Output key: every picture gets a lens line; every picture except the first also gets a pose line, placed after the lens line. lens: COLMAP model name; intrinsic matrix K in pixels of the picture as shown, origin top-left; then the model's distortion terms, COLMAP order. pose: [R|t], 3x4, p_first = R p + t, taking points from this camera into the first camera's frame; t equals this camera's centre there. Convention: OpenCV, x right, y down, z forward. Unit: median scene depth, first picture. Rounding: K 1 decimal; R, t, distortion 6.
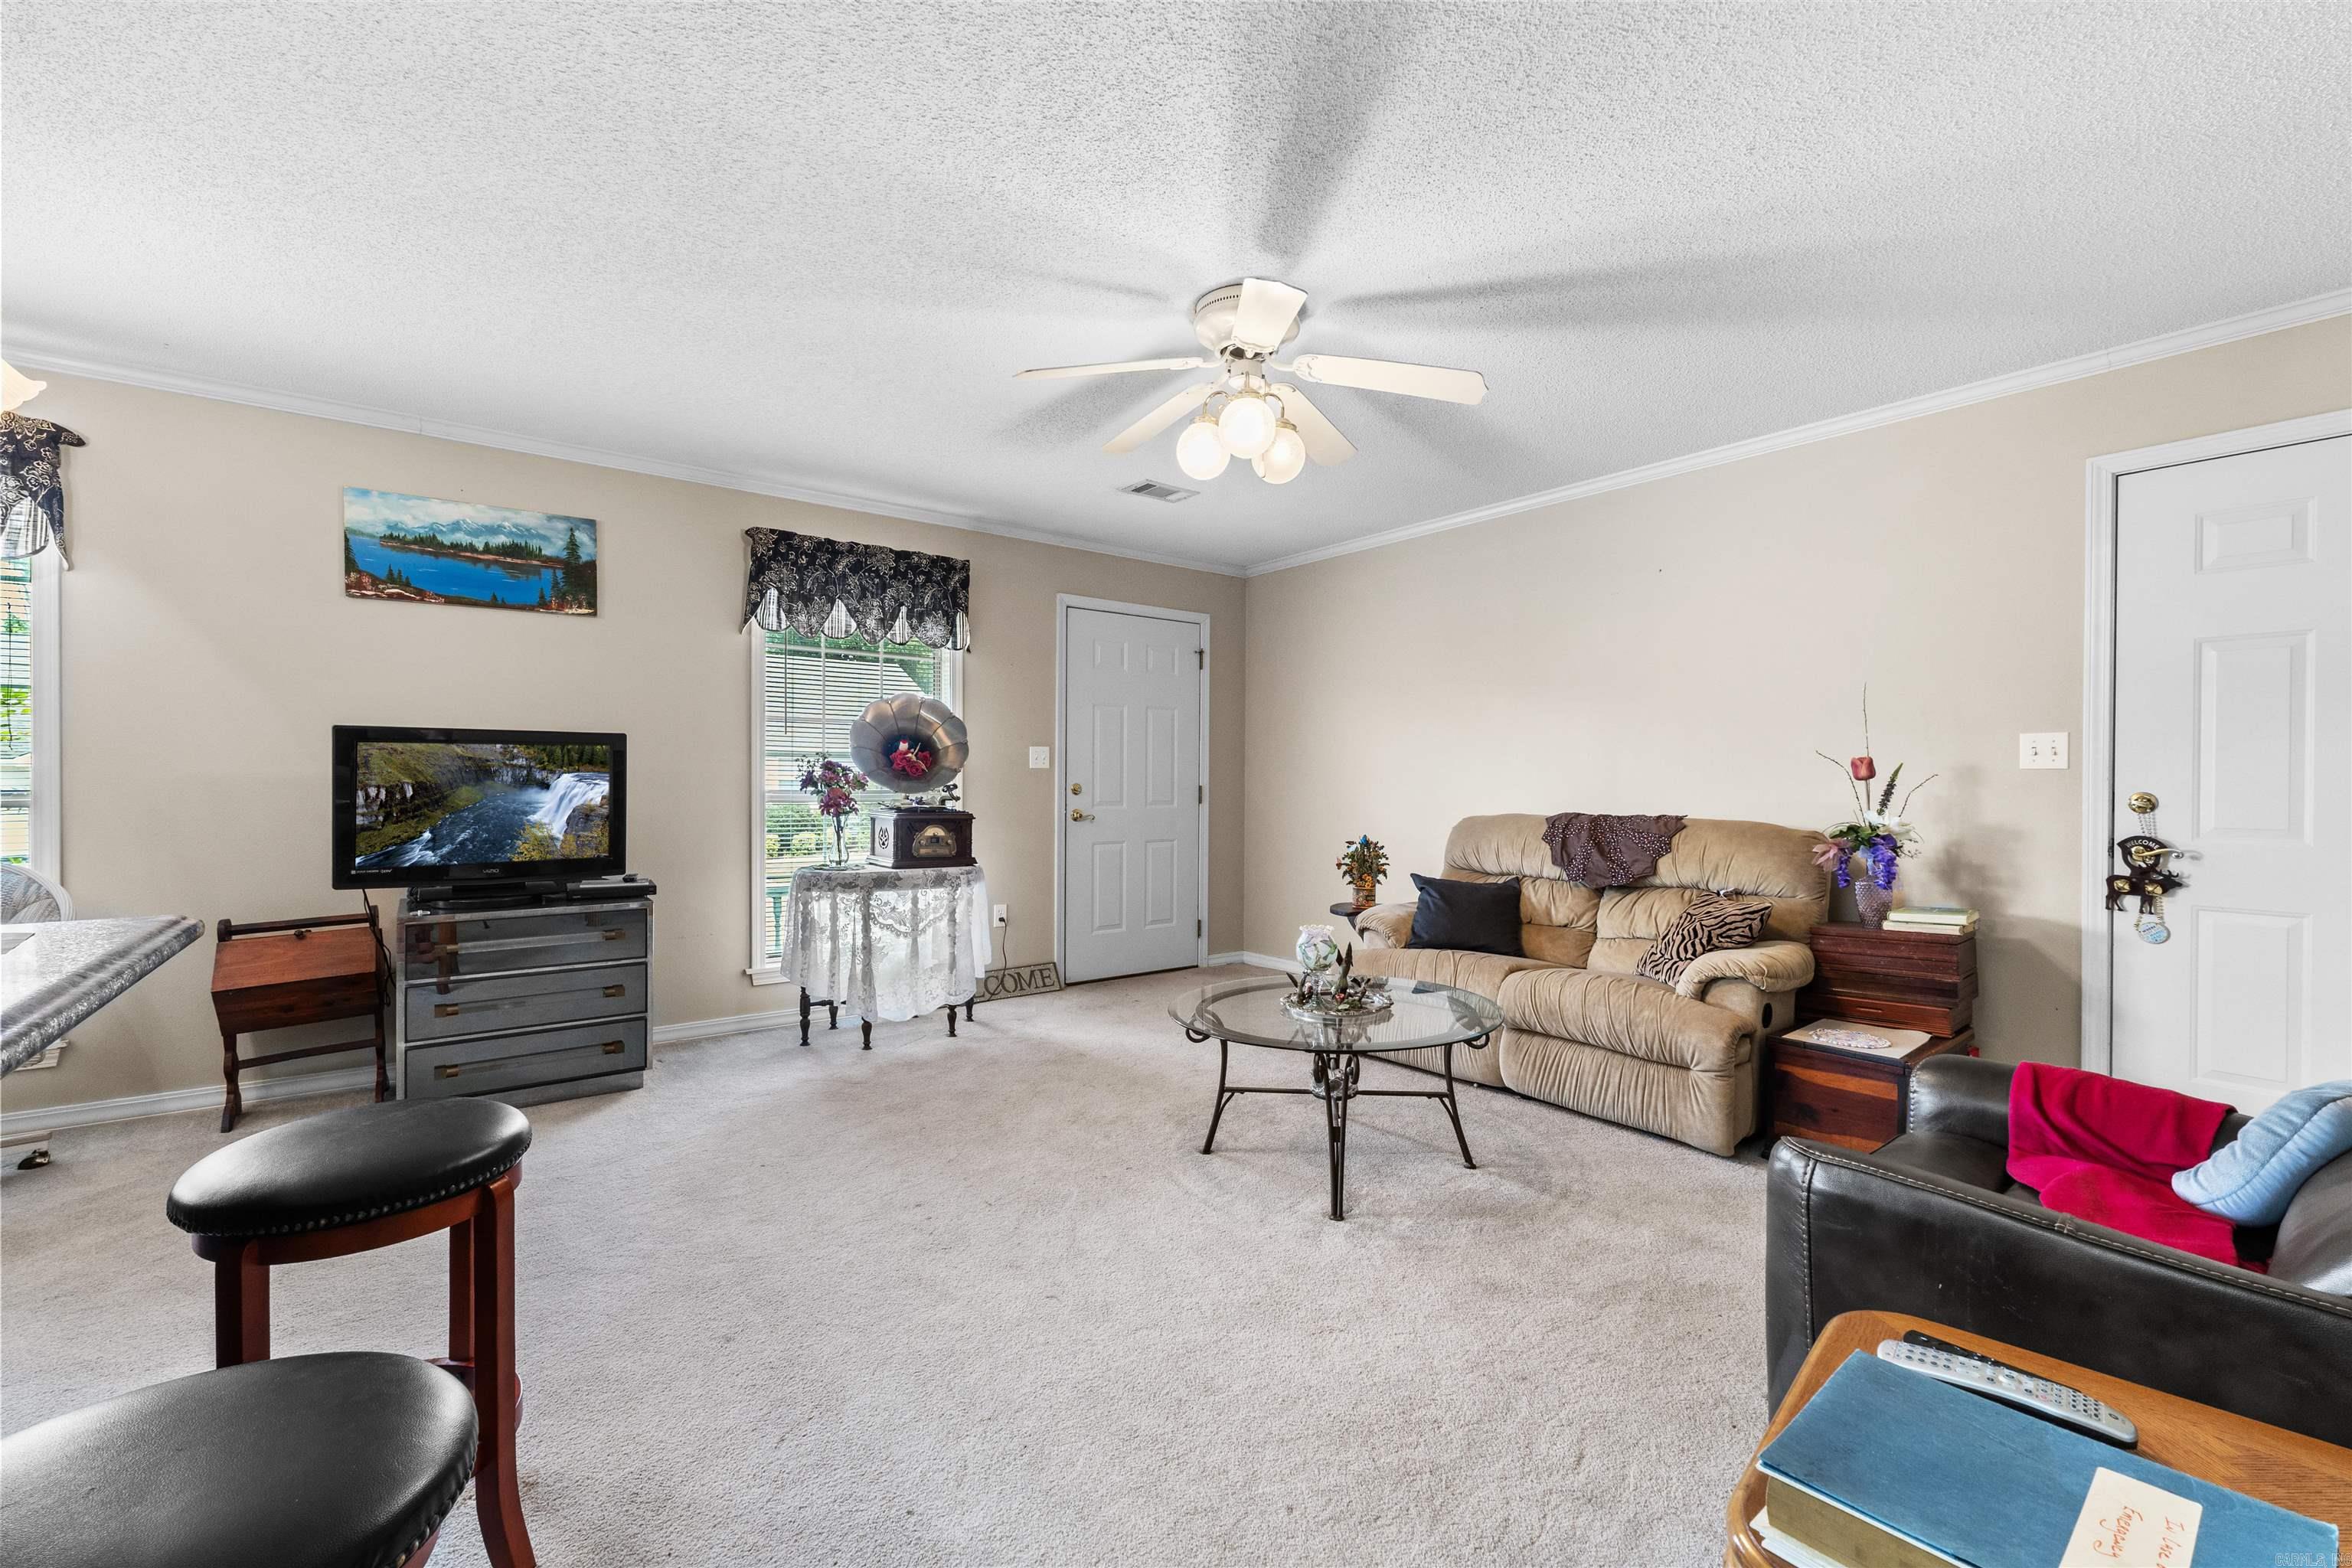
lens RADIAL K [[1001.7, 0, 1176.2], [0, 1001.7, 783.2], [0, 0, 1]] dist [0.006167, -0.000237]
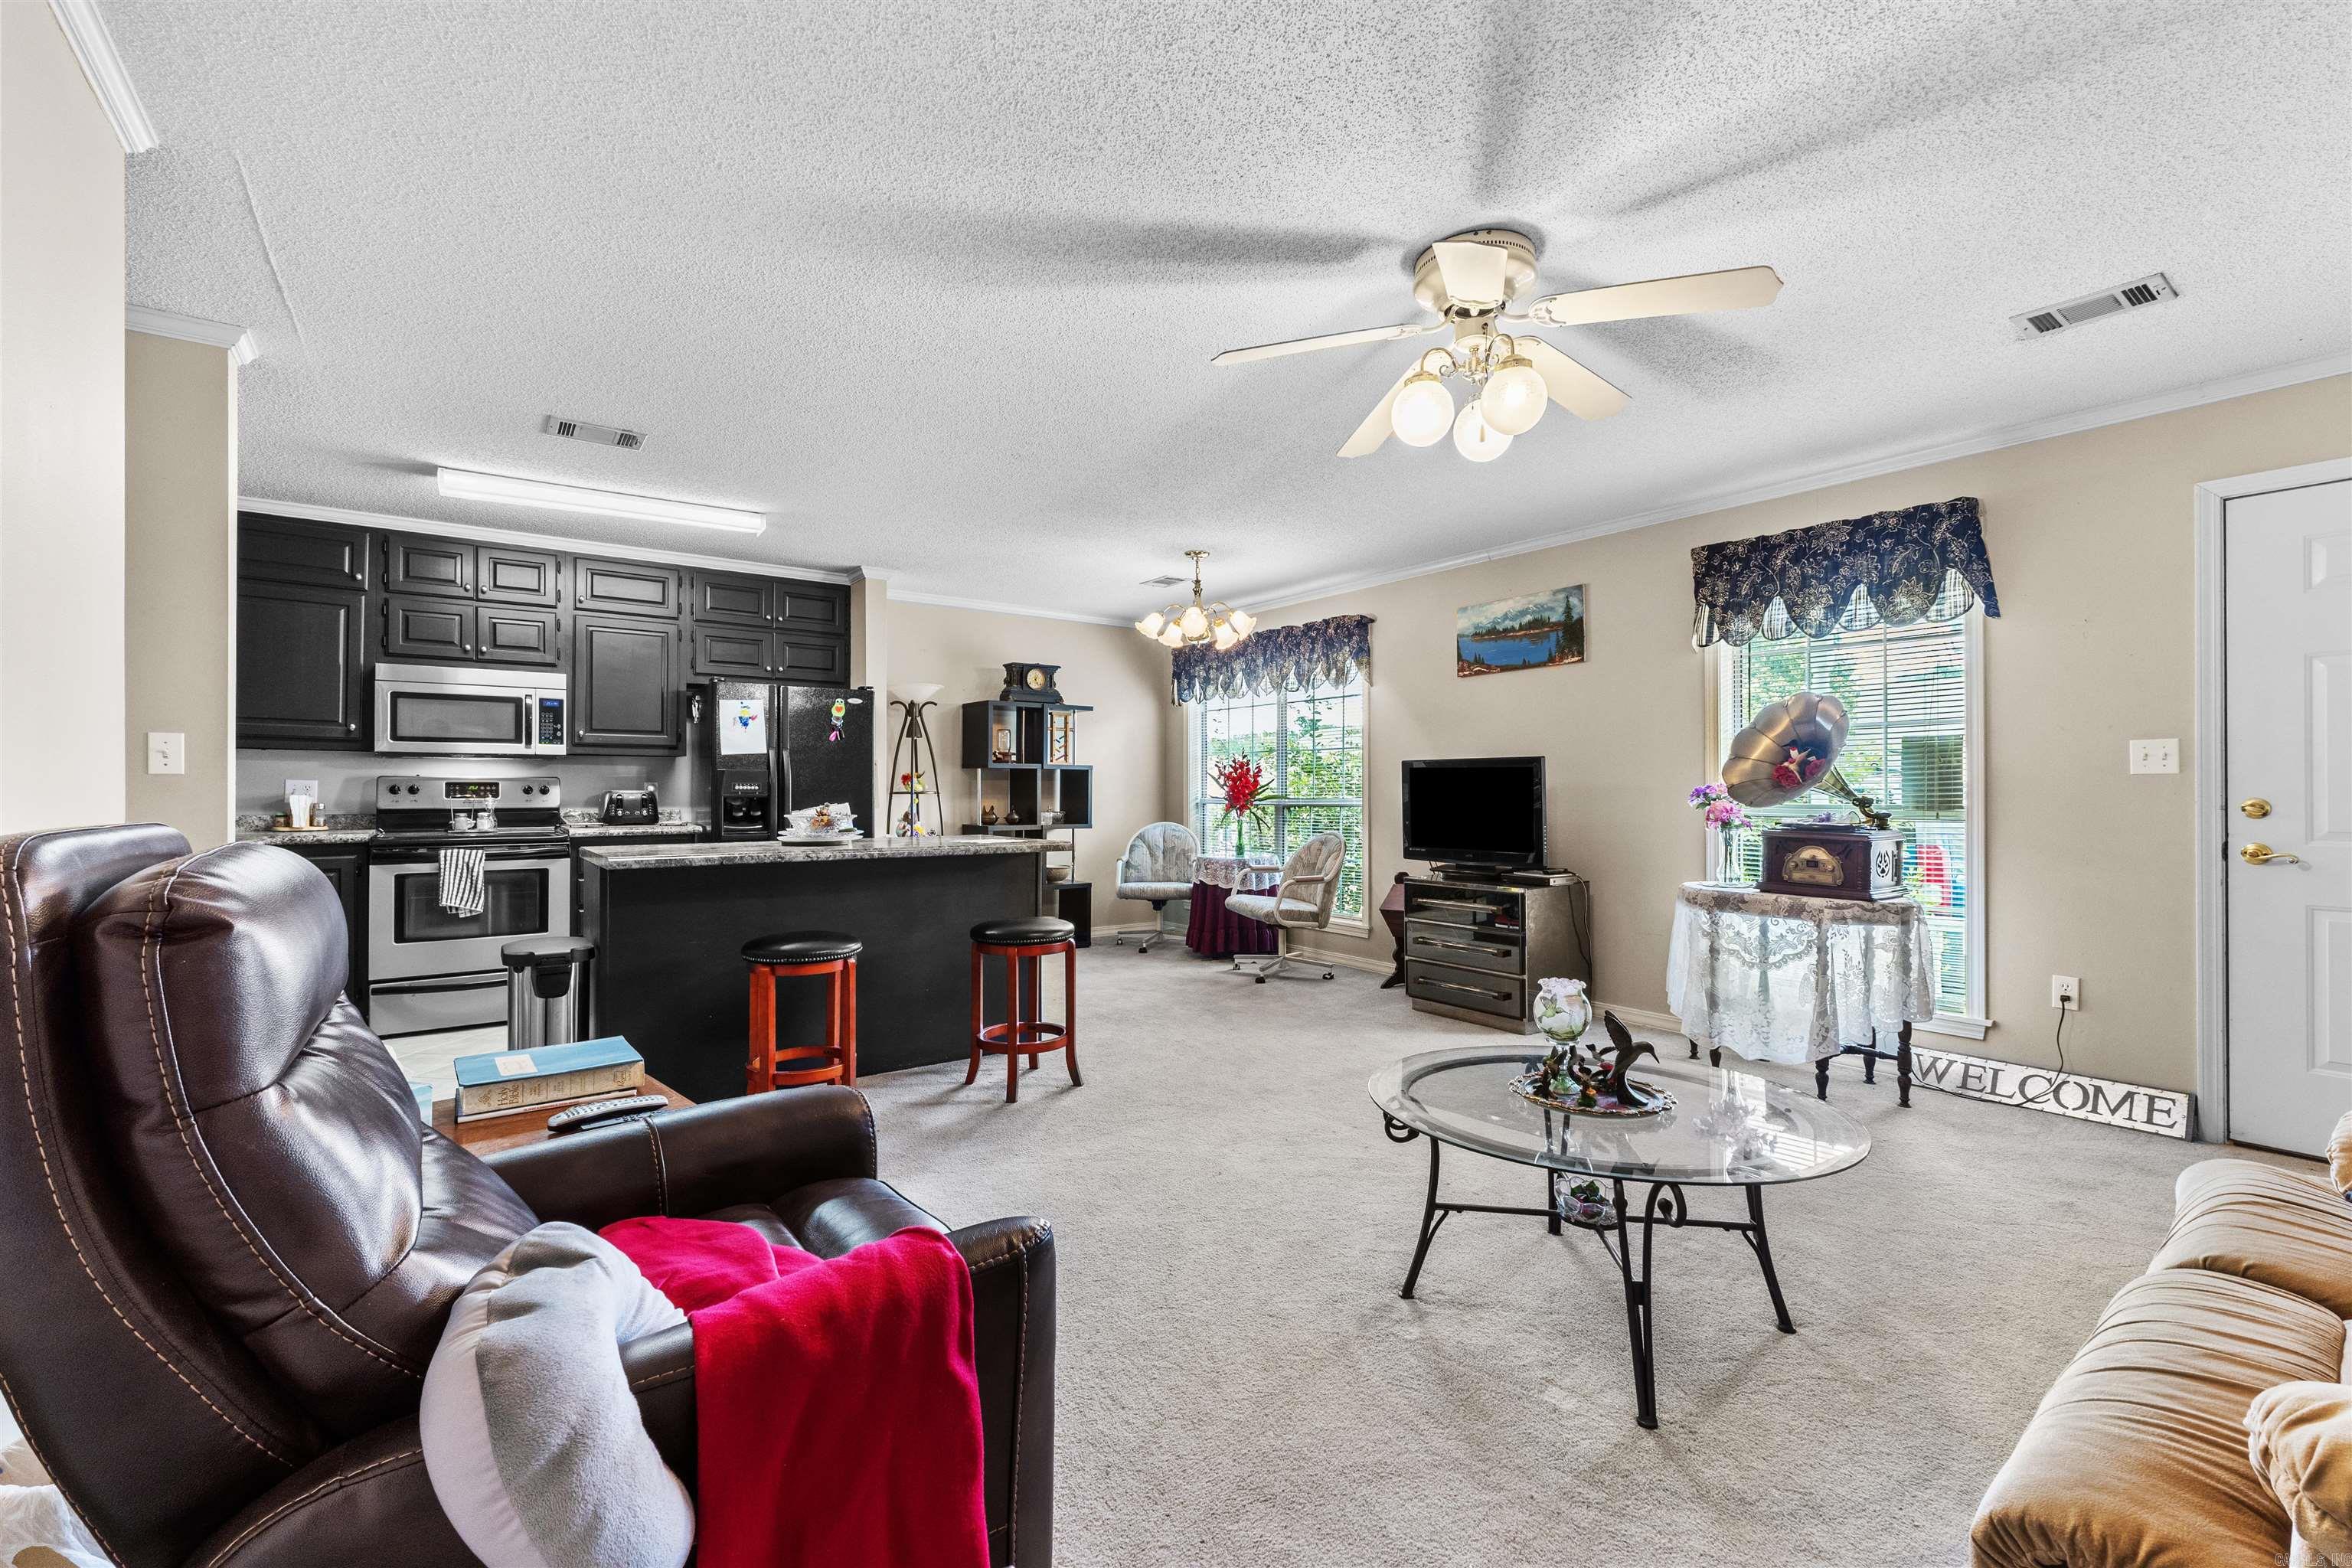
lens RADIAL K [[1001.7, 0, 1175.2], [0, 1001.7, 788.4], [0, 0, 1]] dist [0.006167, -0.000237]
pose [[-0.033935, -0.008120, -0.999391, 0.624746], [-0.005335, 0.999954, -0.007943, 0.002905], [0.999410, 0.005062, -0.033976, 0.497548]]
